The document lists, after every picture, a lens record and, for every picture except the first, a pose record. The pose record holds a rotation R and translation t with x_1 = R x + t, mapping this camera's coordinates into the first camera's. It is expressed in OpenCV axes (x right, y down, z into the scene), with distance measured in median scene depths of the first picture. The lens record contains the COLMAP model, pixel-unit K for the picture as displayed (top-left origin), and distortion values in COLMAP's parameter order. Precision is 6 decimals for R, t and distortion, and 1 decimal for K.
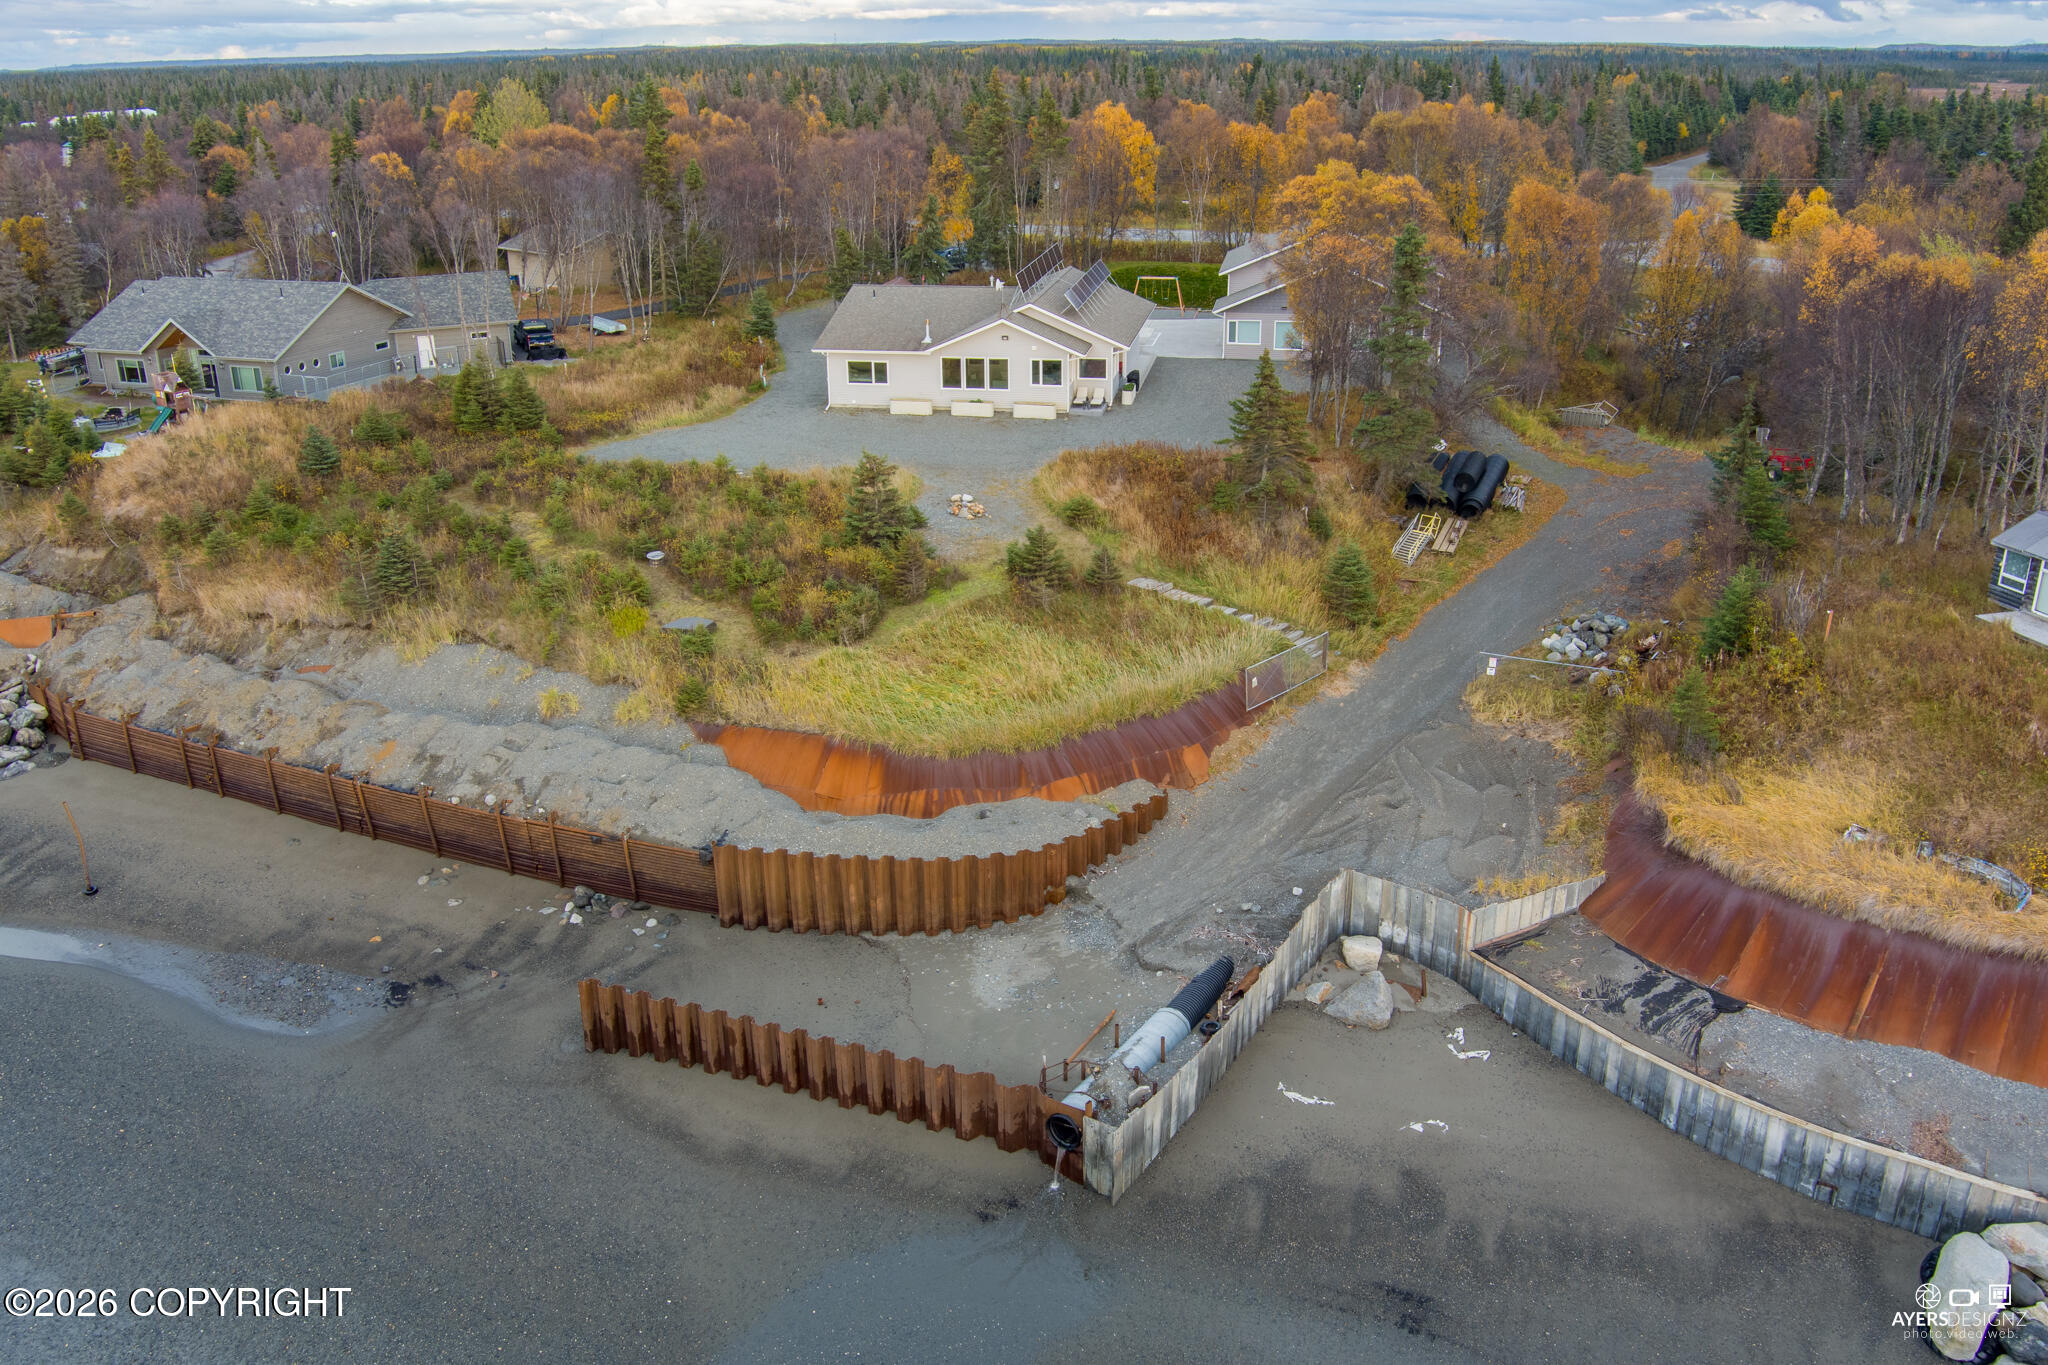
lens RADIAL K [[1657.9, 0, 1030.4], [0, 1657.9, 692.2], [0, 0, 1]] dist [-0.085156, 0.034525]
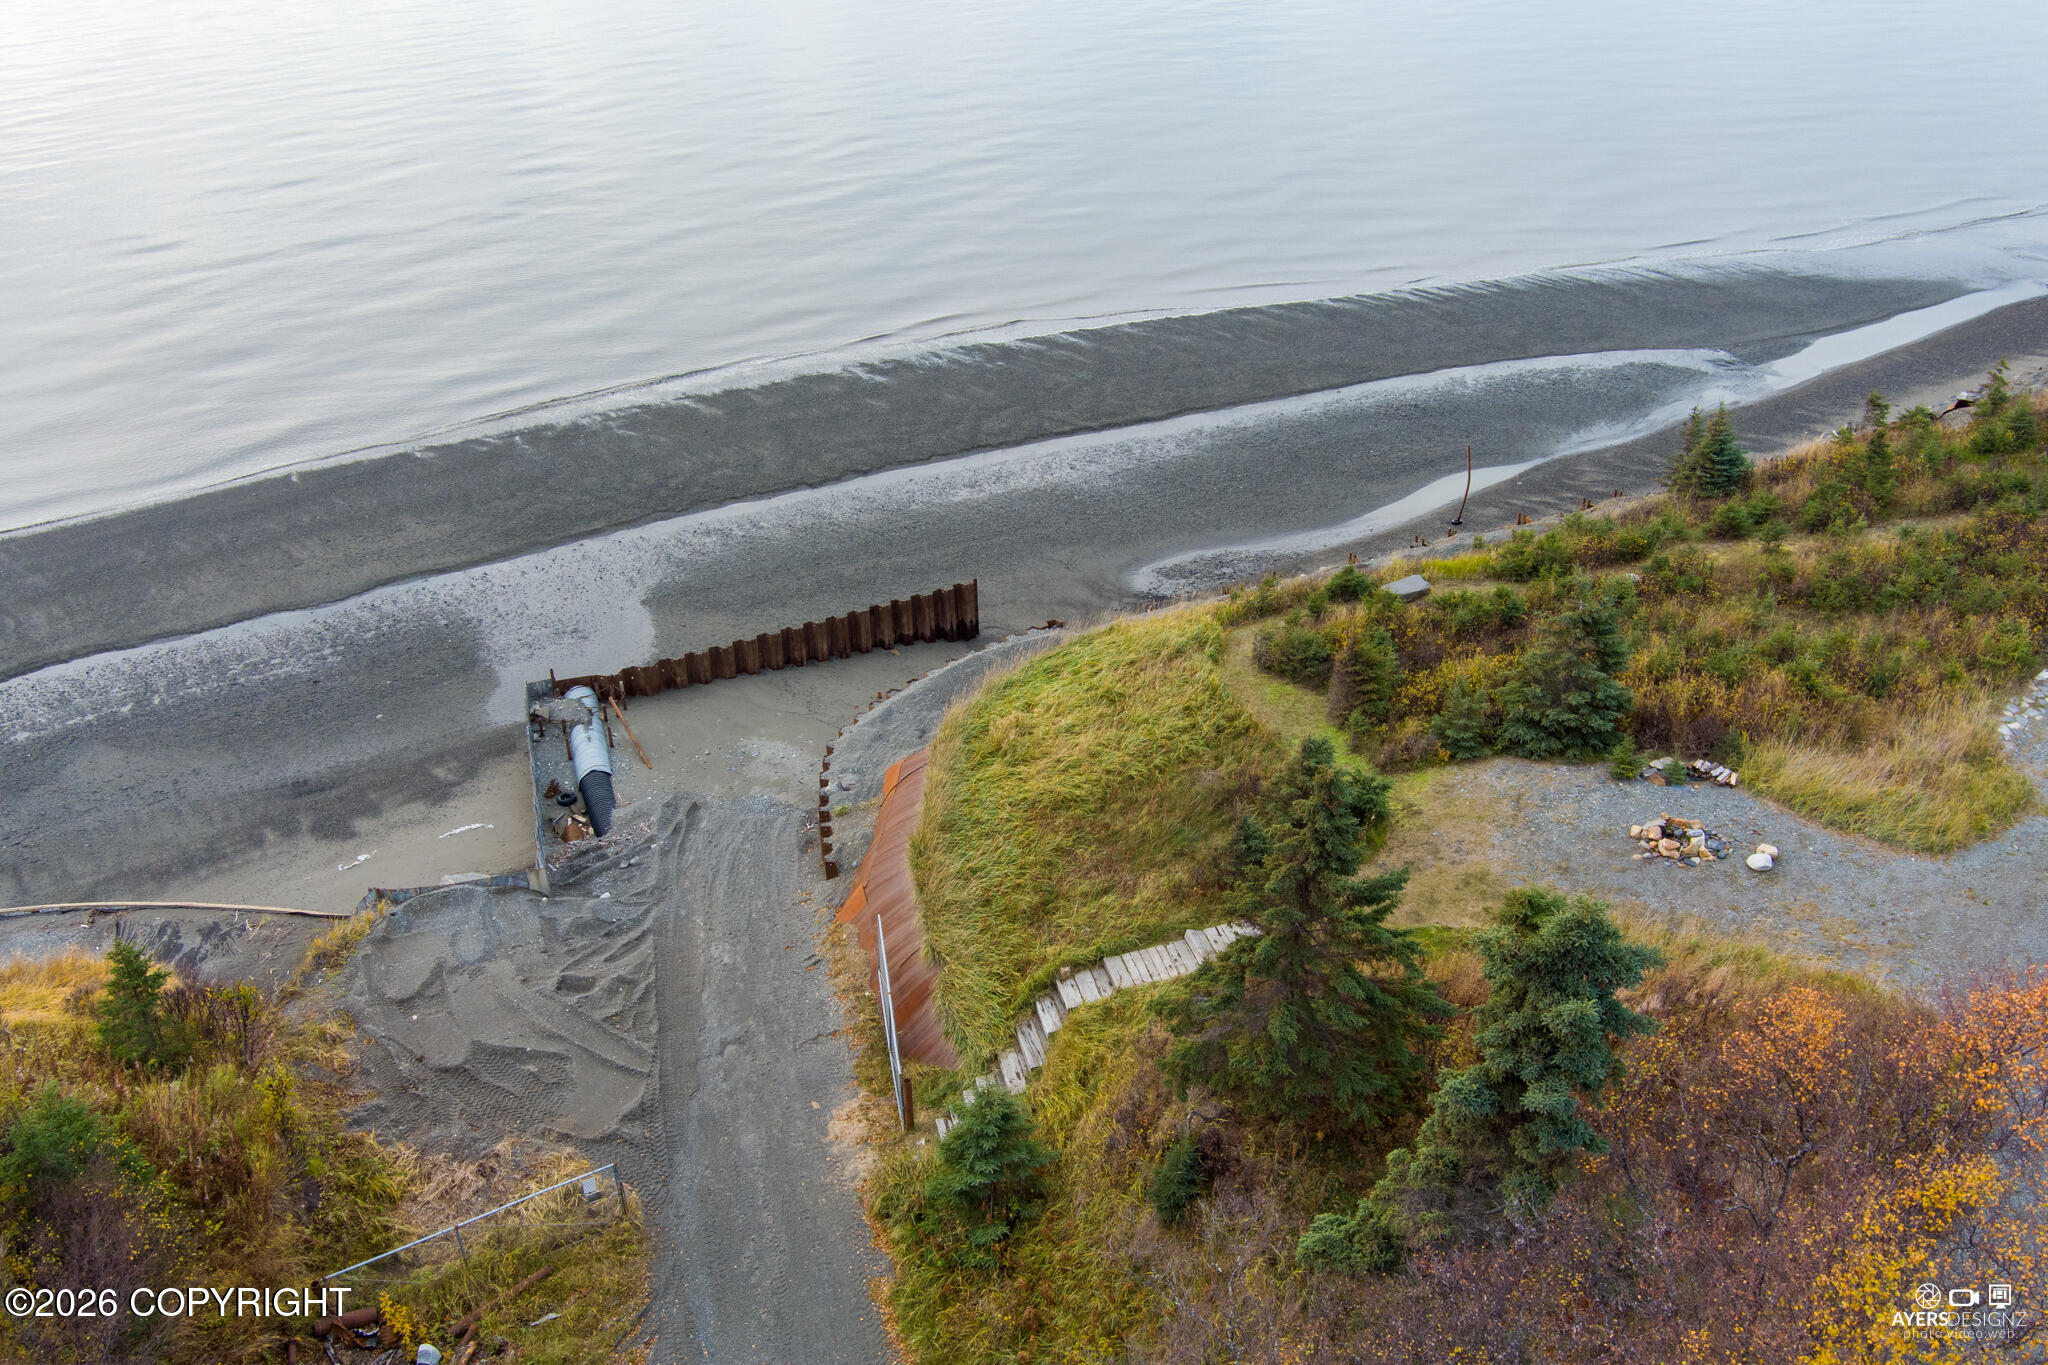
lens RADIAL K [[1657.9, 0, 1023.7], [0, 1657.9, 668.8], [0, 0, 1]] dist [-0.085156, 0.034525]
pose [[-0.624835, 0.393652, -0.674254, 0.520125], [-0.266856, 0.703905, 0.658260, -0.551162], [0.733737, 0.591232, -0.334776, 1.281227]]
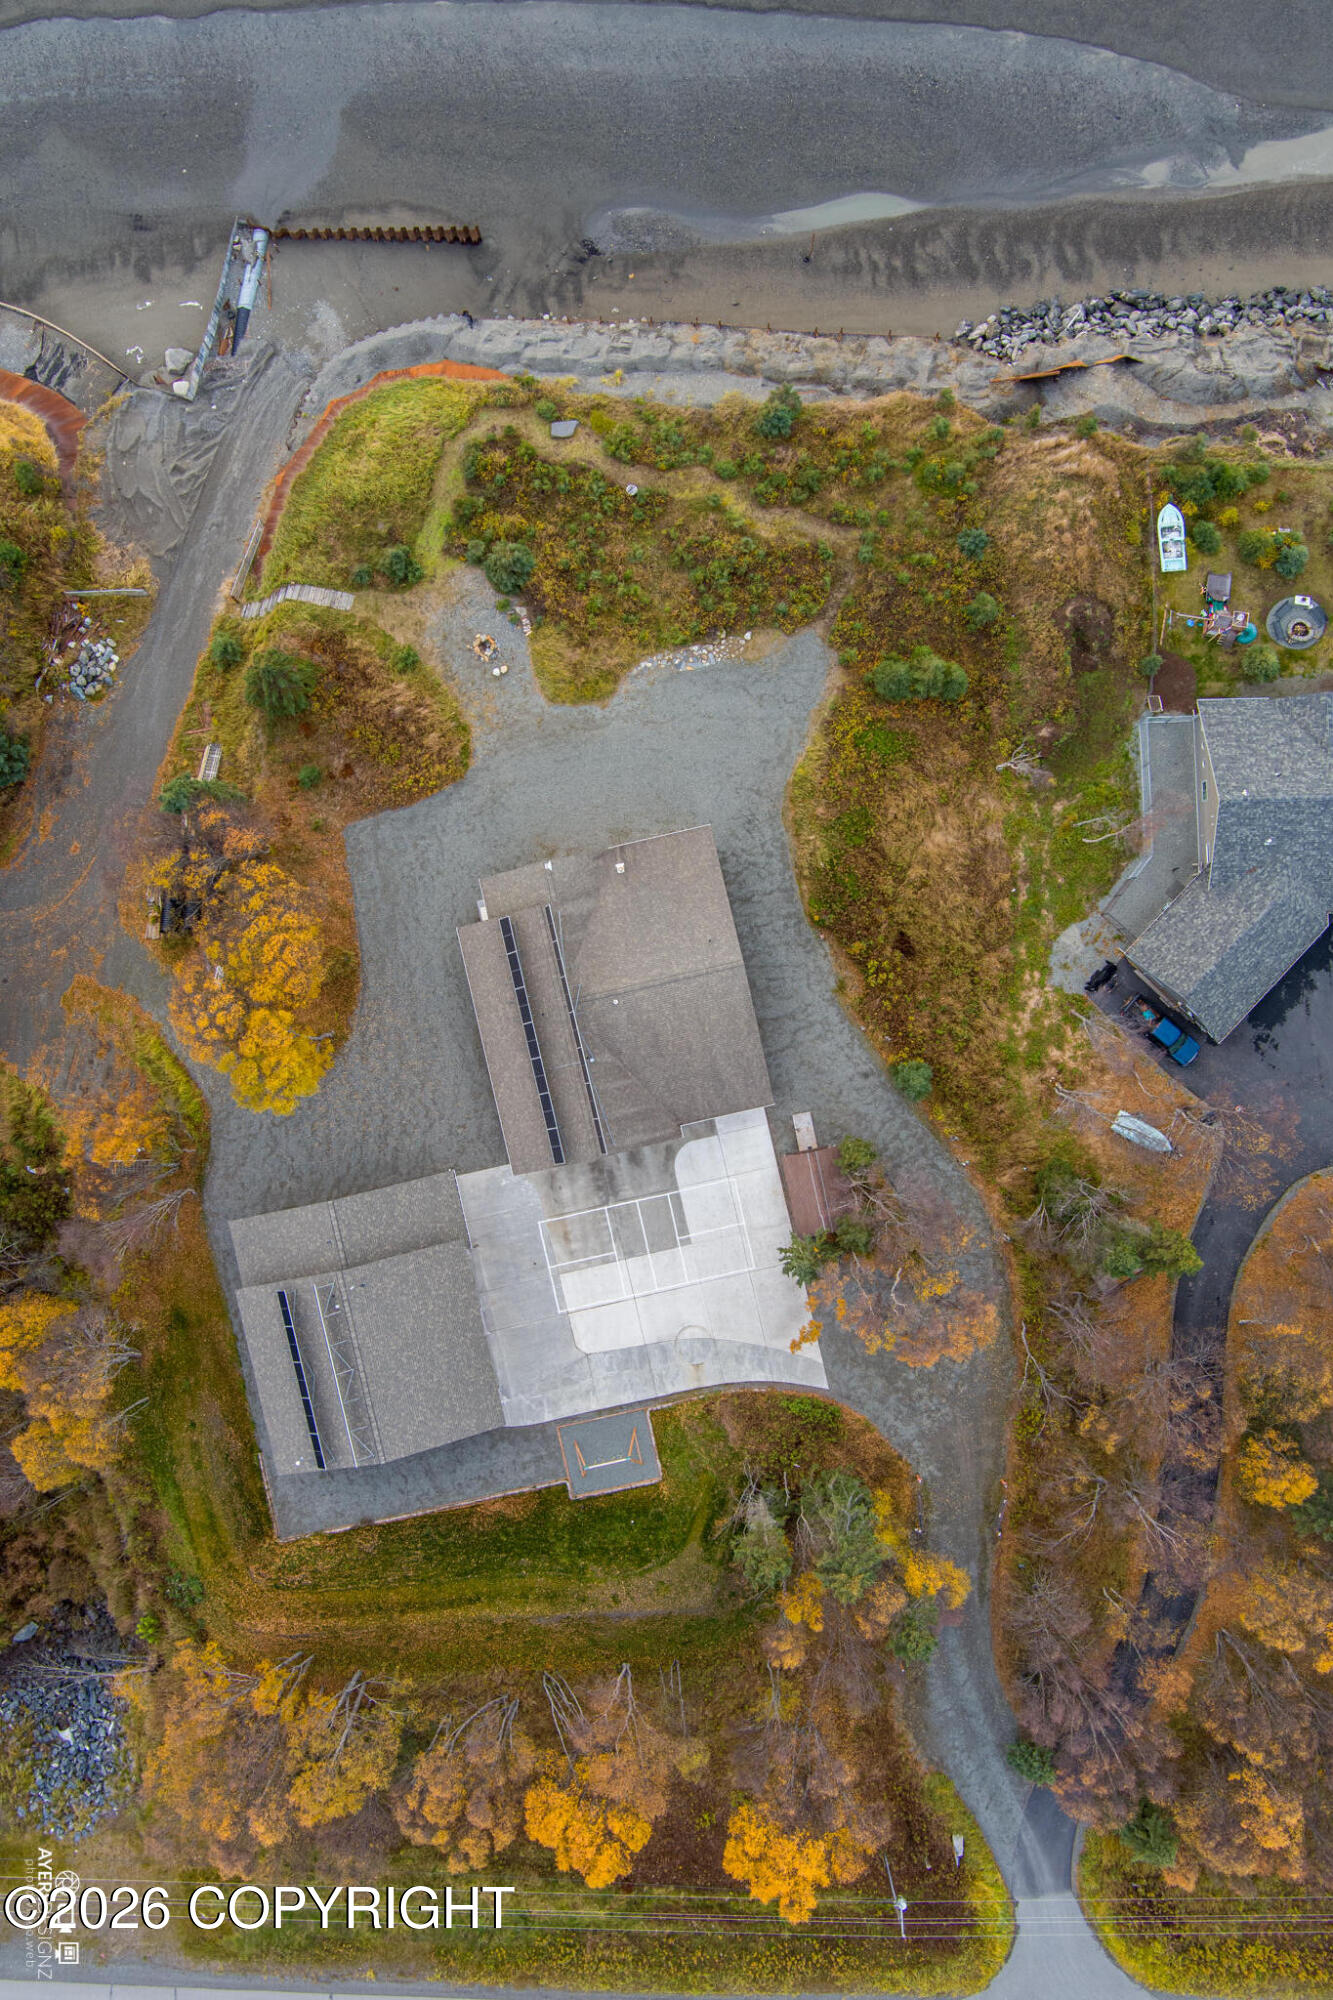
lens RADIAL K [[1619.0, 0, 667.0], [0, 1619.0, 999.0], [0, 0, 1]] dist [-0.085156, 0.034525]
pose [[-0.923940, 0.382450, 0.008158, -0.100617], [-0.123574, -0.318584, 0.939805, -2.017960], [0.362028, 0.867315, 0.341613, 1.090951]]
